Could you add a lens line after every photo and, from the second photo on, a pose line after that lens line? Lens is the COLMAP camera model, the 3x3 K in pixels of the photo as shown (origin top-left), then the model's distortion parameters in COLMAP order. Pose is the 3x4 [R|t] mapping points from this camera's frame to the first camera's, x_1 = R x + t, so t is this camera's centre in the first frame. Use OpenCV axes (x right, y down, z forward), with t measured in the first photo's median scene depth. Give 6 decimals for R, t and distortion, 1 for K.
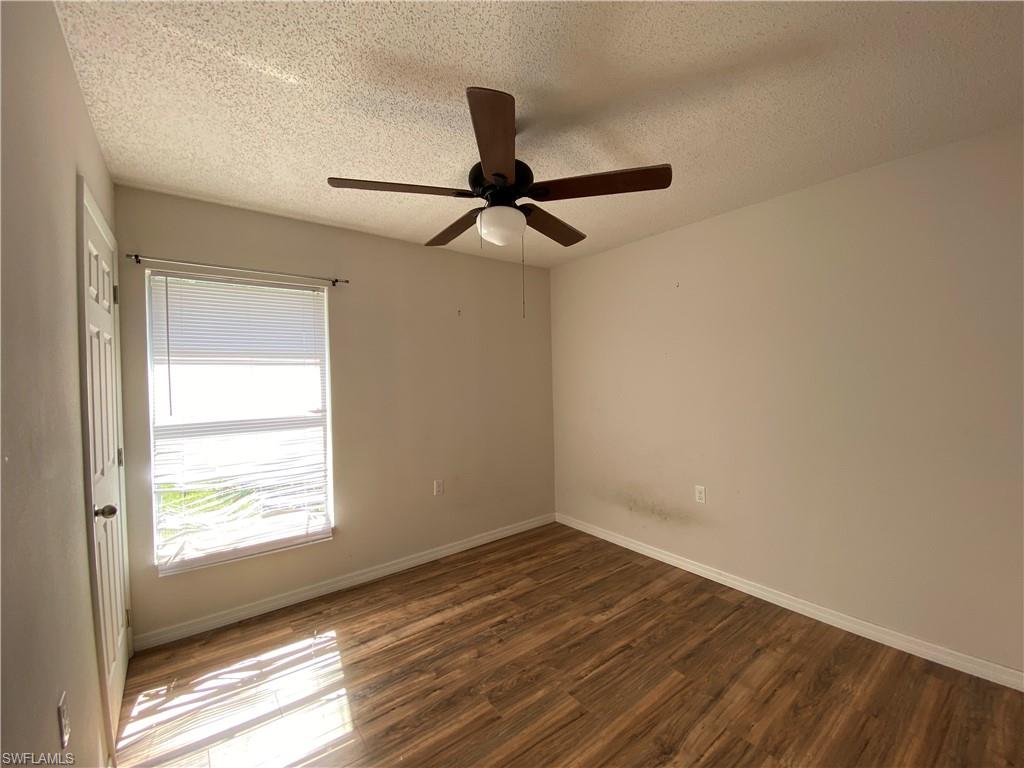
lens RADIAL K [[420.0, 0, 510.2], [0, 420.0, 384.8], [0, 0, 1]] dist [0.020059, -0.019302]
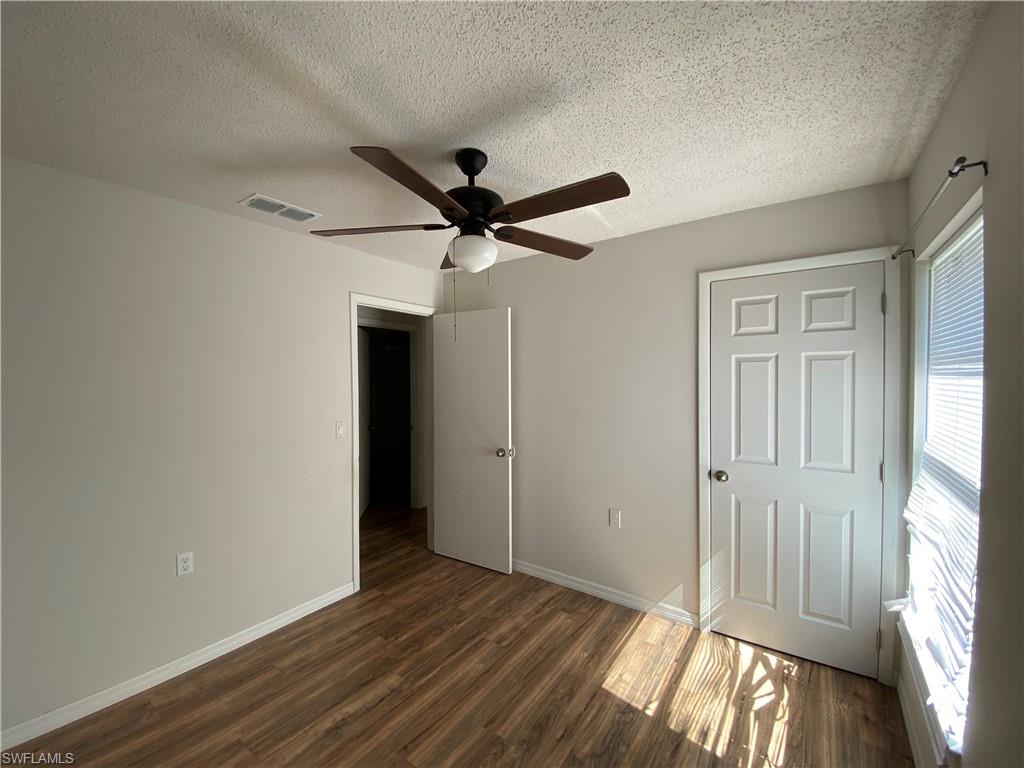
lens RADIAL K [[420.0, 0, 512.6], [0, 420.0, 380.7], [0, 0, 1]] dist [0.020059, -0.019302]
pose [[-0.951751, 0.030218, -0.305380, 0.193582], [0.020362, 0.999166, 0.035407, -0.102812], [0.306195, 0.027480, -0.951572, 1.873472]]
